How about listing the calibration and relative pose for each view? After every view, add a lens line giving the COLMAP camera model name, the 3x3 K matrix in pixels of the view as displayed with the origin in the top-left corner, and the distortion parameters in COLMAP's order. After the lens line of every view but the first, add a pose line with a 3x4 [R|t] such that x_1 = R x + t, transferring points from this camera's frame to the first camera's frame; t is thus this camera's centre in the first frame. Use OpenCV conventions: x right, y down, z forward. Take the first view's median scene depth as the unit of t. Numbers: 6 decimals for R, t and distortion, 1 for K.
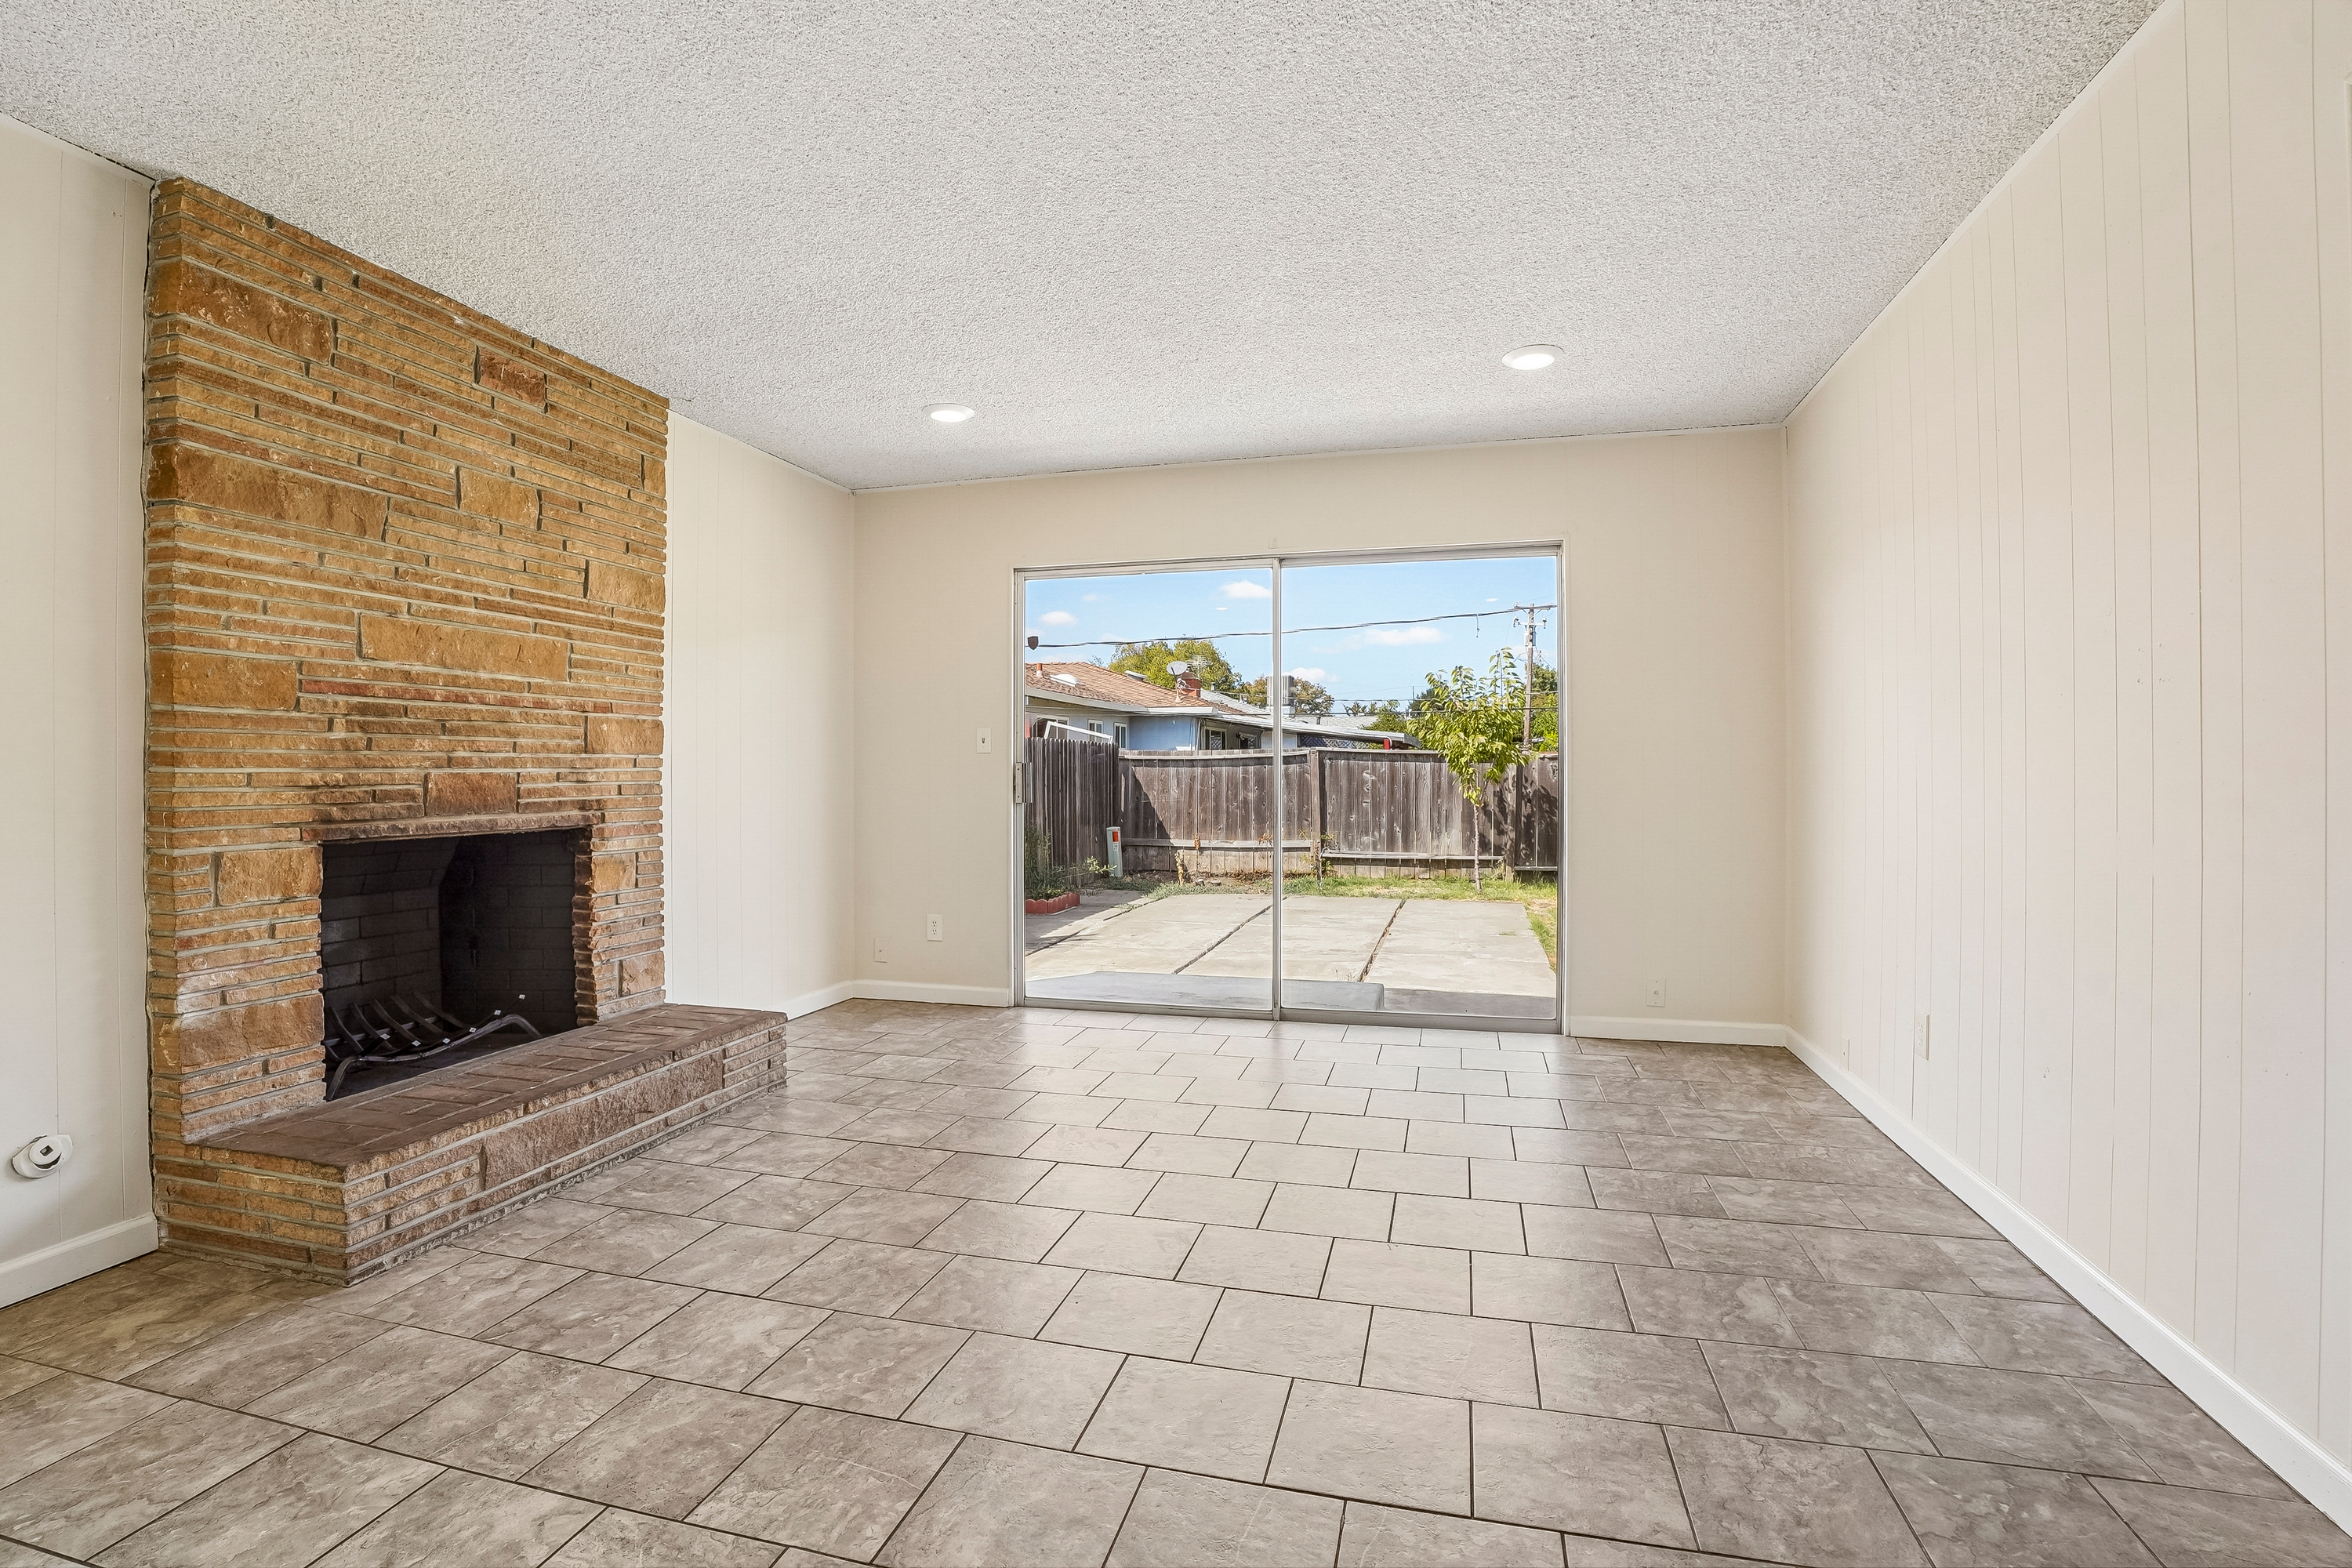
lens RADIAL K [[1090.7, 0, 1170.9], [0, 1090.7, 771.5], [0, 0, 1]] dist [-0.073438, 0.020299]
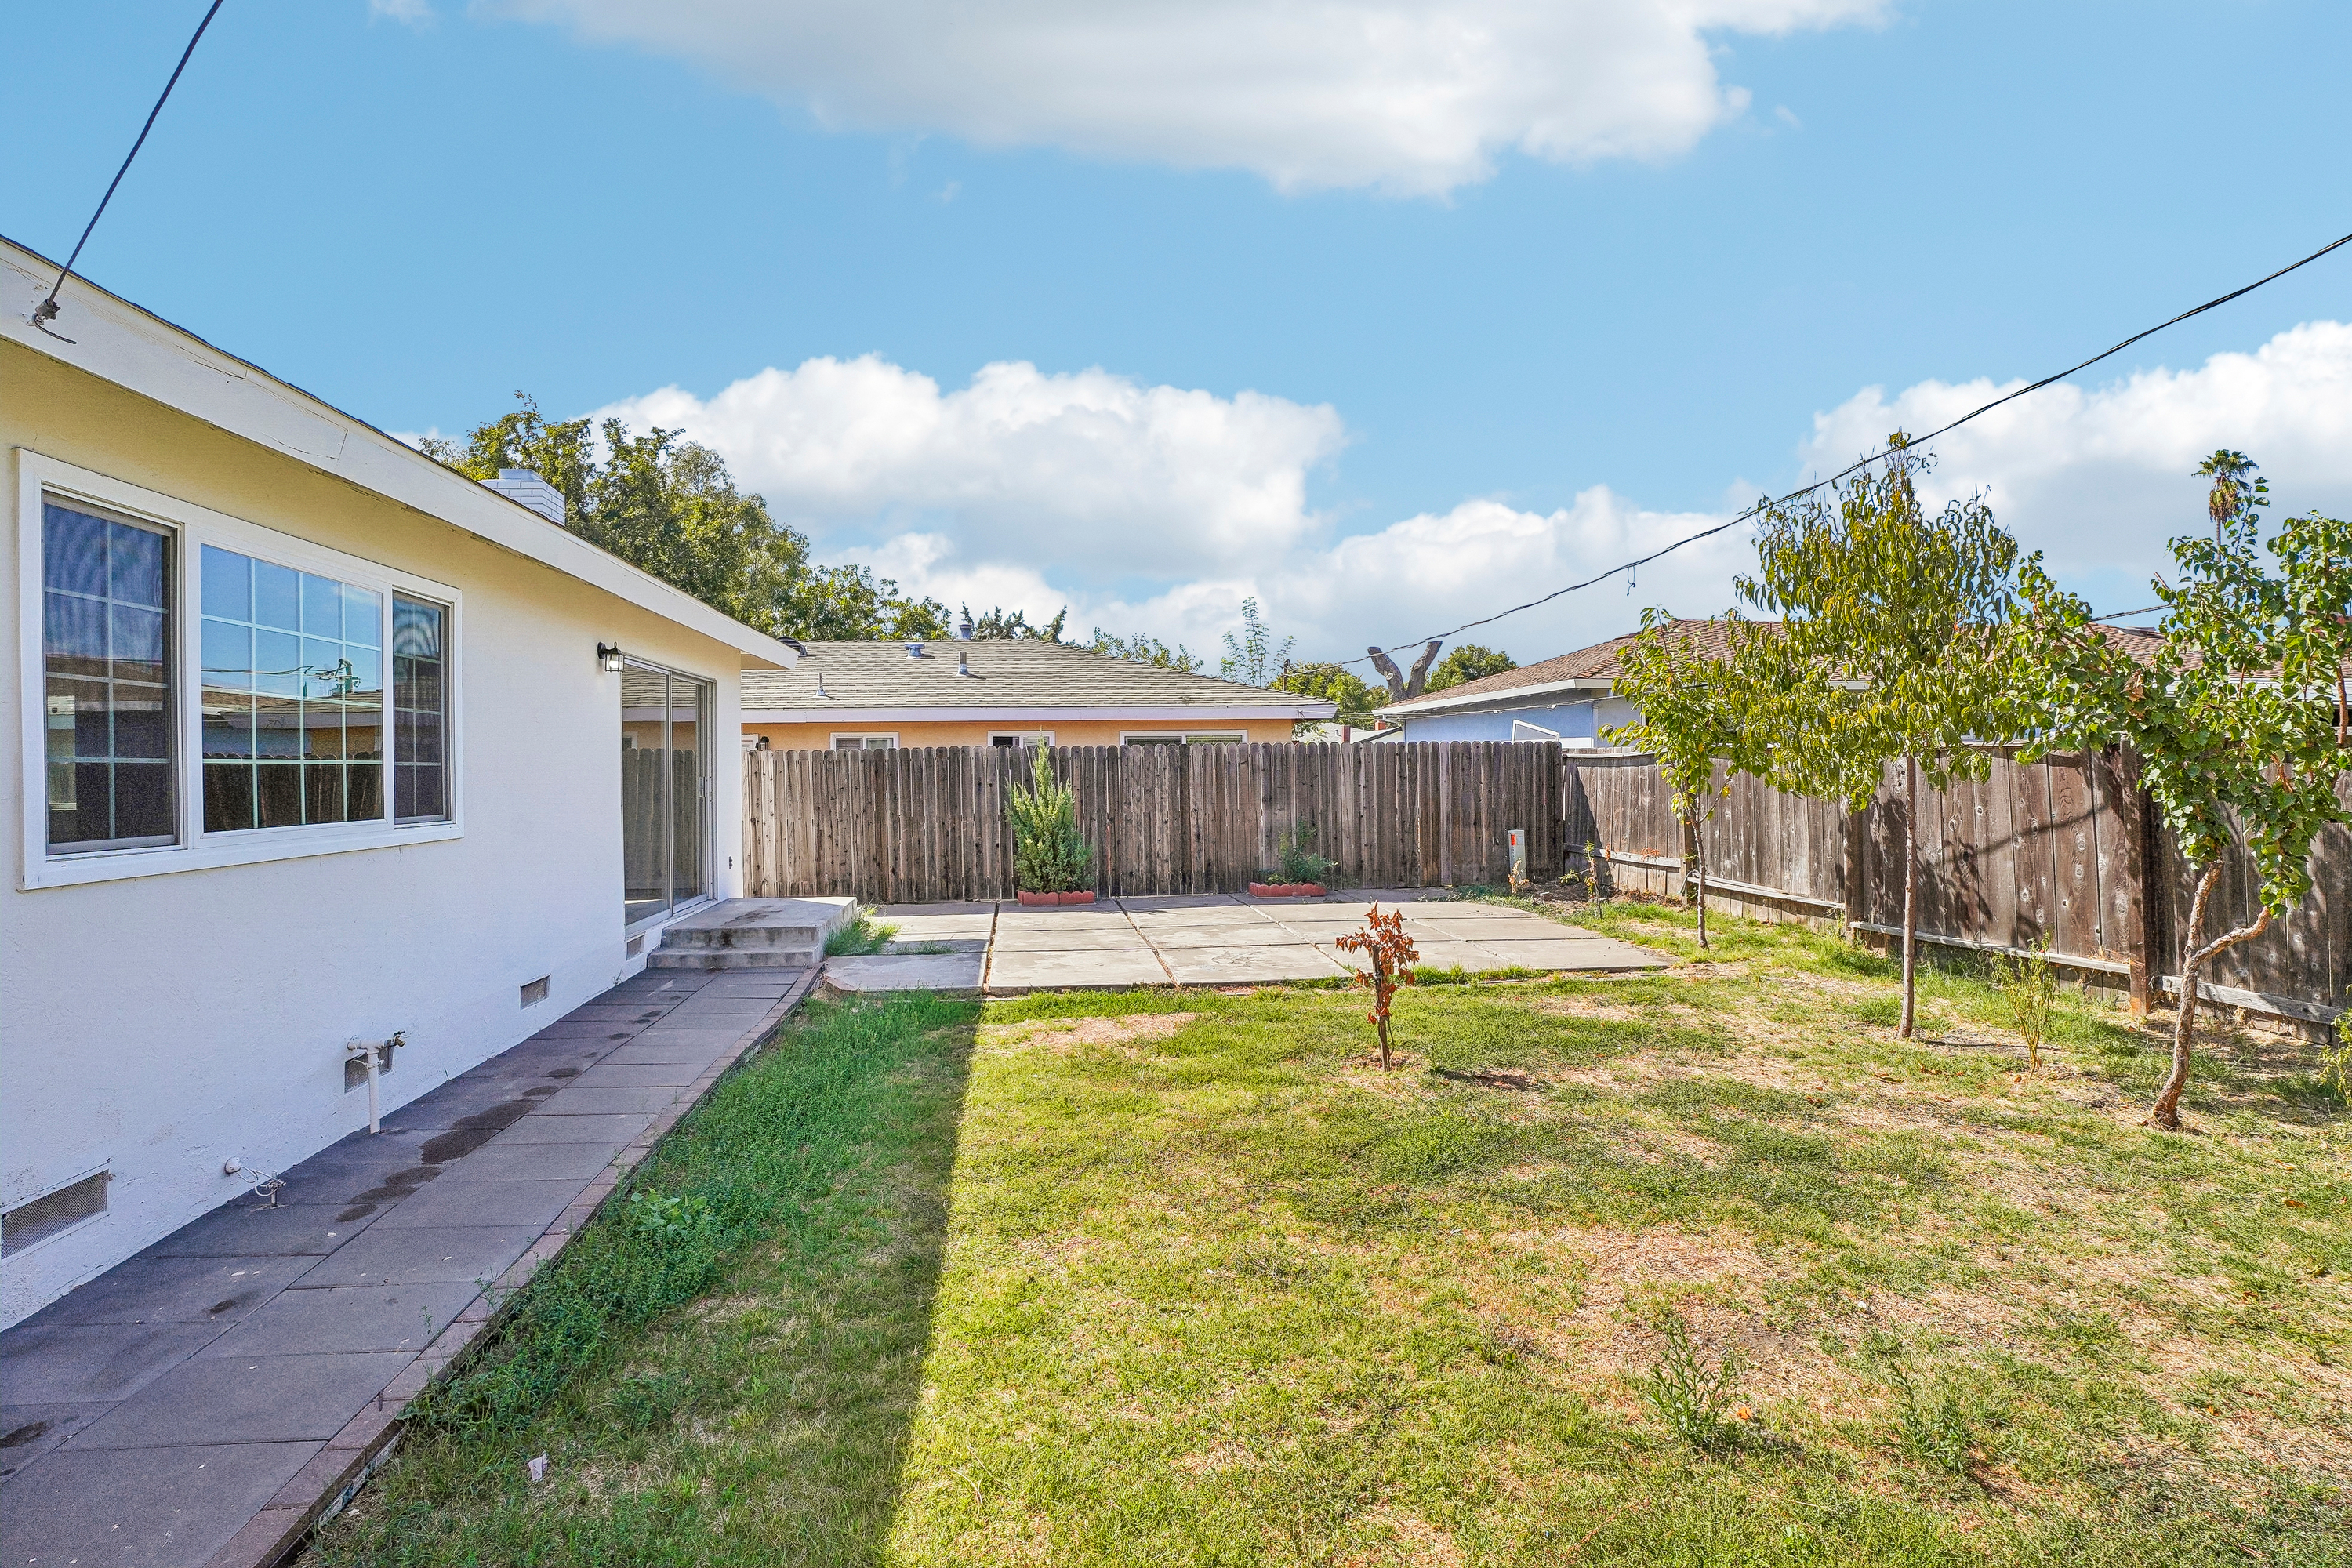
lens RADIAL K [[1090.7, 0, 1176.7], [0, 1090.7, 773.9], [0, 0, 1]] dist [-0.073438, 0.020299]
pose [[0.385411, 0.003484, -0.922738, 3.129177], [0.008107, 0.999941, 0.007161, -0.031374], [0.922709, -0.010241, 0.385360, 1.641468]]
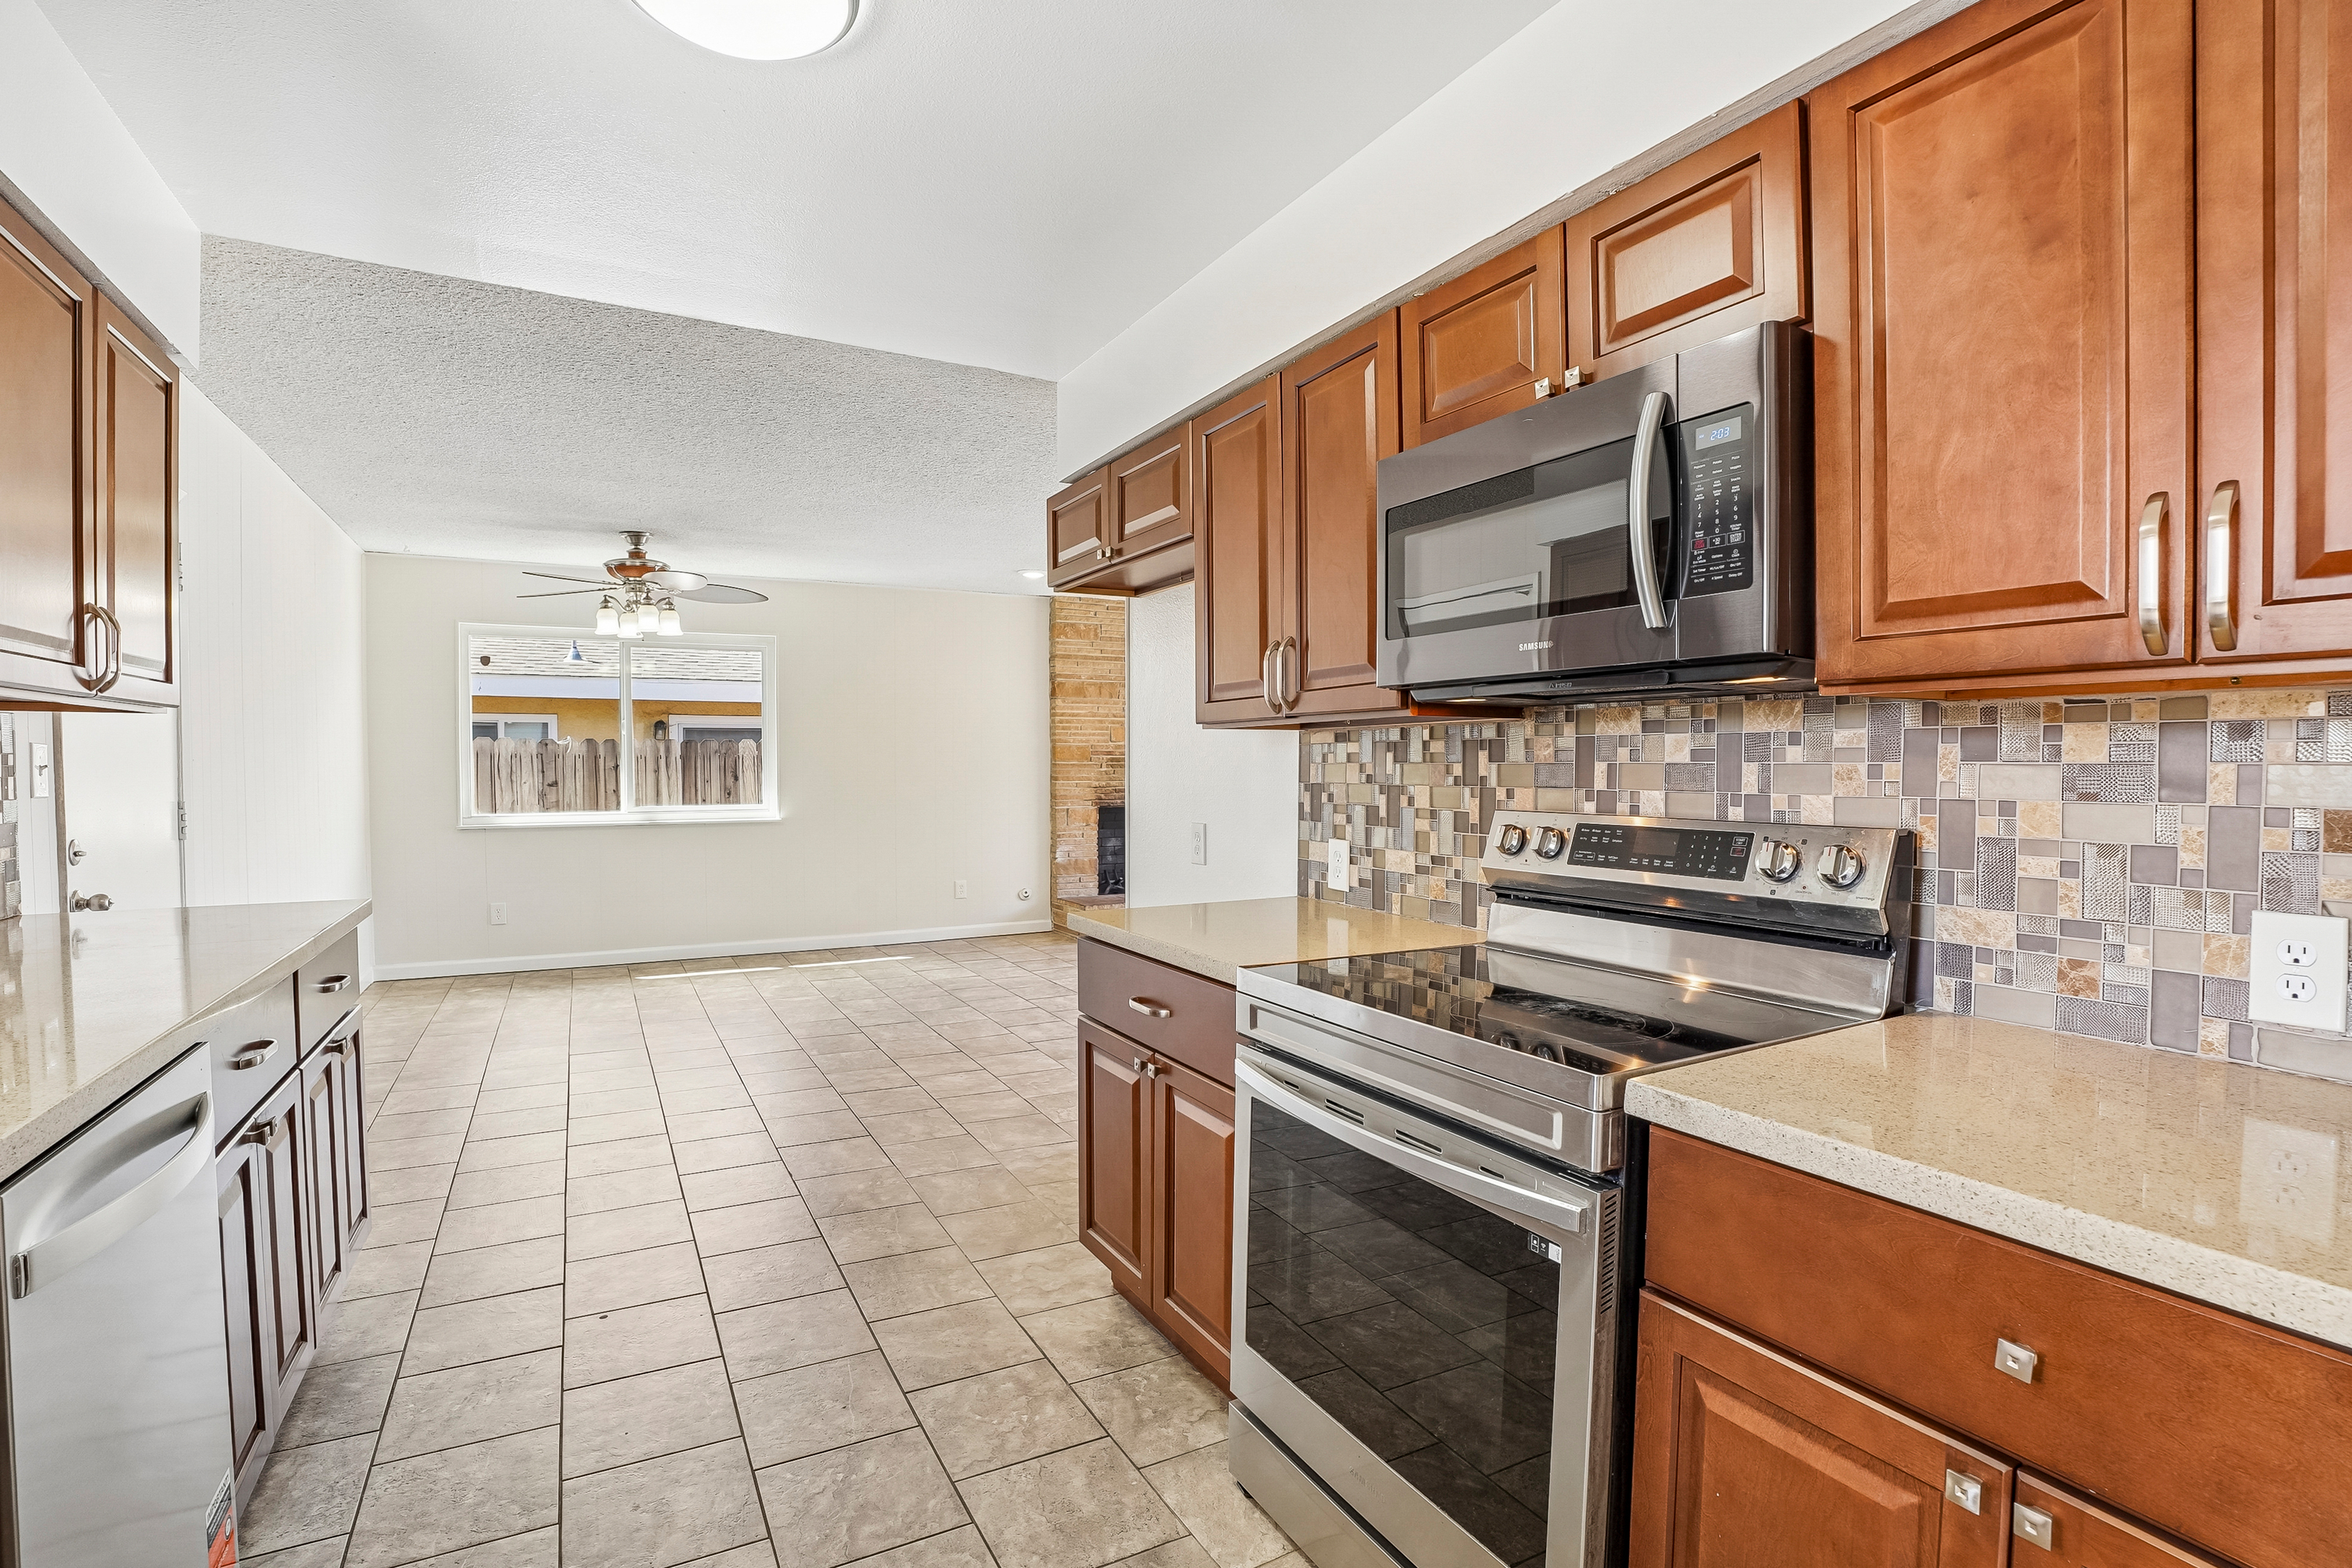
lens RADIAL K [[1090.7, 0, 1155.8], [0, 1090.7, 779.9], [0, 0, 1]] dist [-0.073438, 0.020299]
pose [[0.685666, 0.019737, -0.727649, 1.245606], [-0.004901, 0.999735, 0.022498, -0.061723], [0.727900, -0.011860, 0.685581, -0.797163]]
